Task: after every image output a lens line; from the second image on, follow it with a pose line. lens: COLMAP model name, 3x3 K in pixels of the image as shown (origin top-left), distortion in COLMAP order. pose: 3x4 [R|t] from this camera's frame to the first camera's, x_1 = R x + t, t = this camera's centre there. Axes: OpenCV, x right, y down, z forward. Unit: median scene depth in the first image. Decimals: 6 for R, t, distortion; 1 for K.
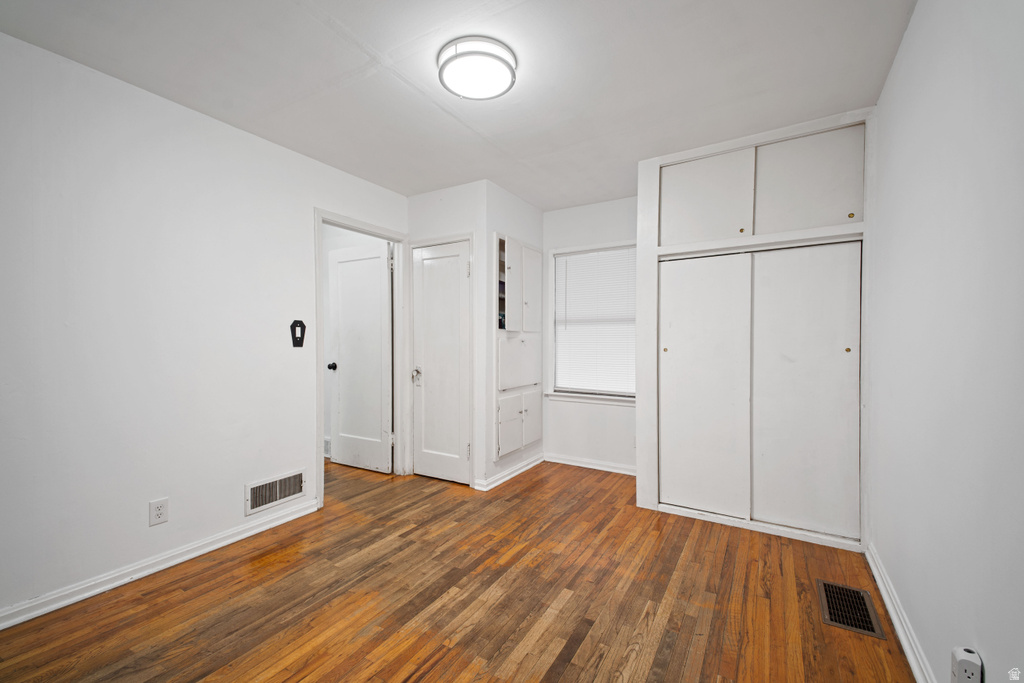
lens RADIAL K [[427.8, 0, 500.5], [0, 427.8, 342.5], [0, 0, 1]] dist [0.001566, -0.000613]
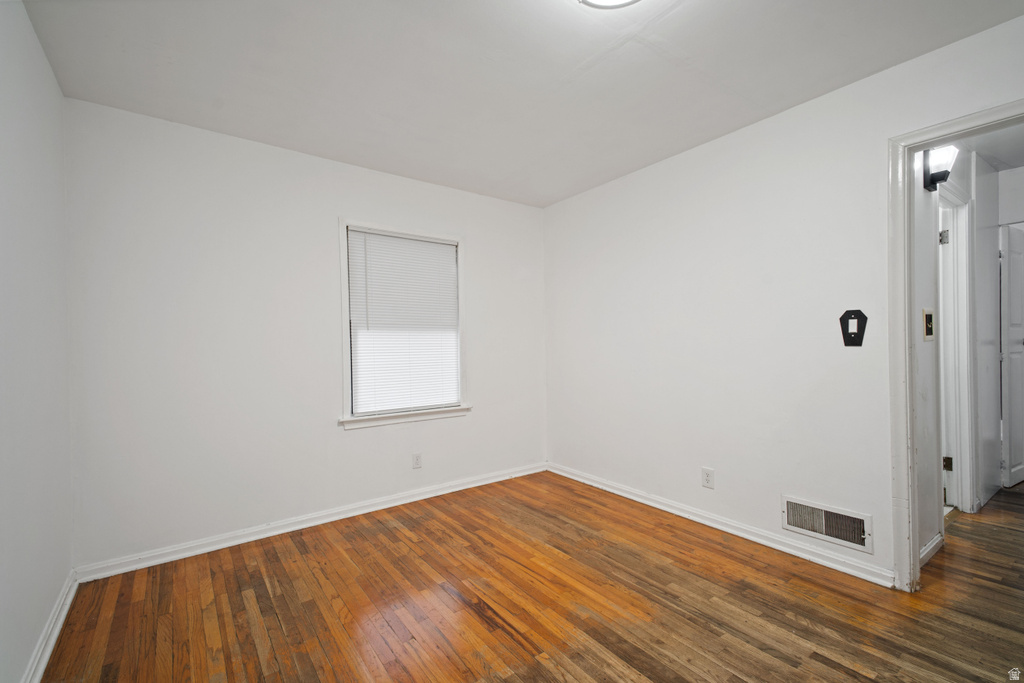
lens RADIAL K [[427.8, 0, 500.5], [0, 427.8, 342.5], [0, 0, 1]] dist [0.001566, -0.000613]
pose [[-0.380894, 0.004834, -0.924606, 0.555470], [0.008638, 0.999961, 0.001669, -0.002722], [0.924578, -0.007351, -0.380921, 0.892884]]
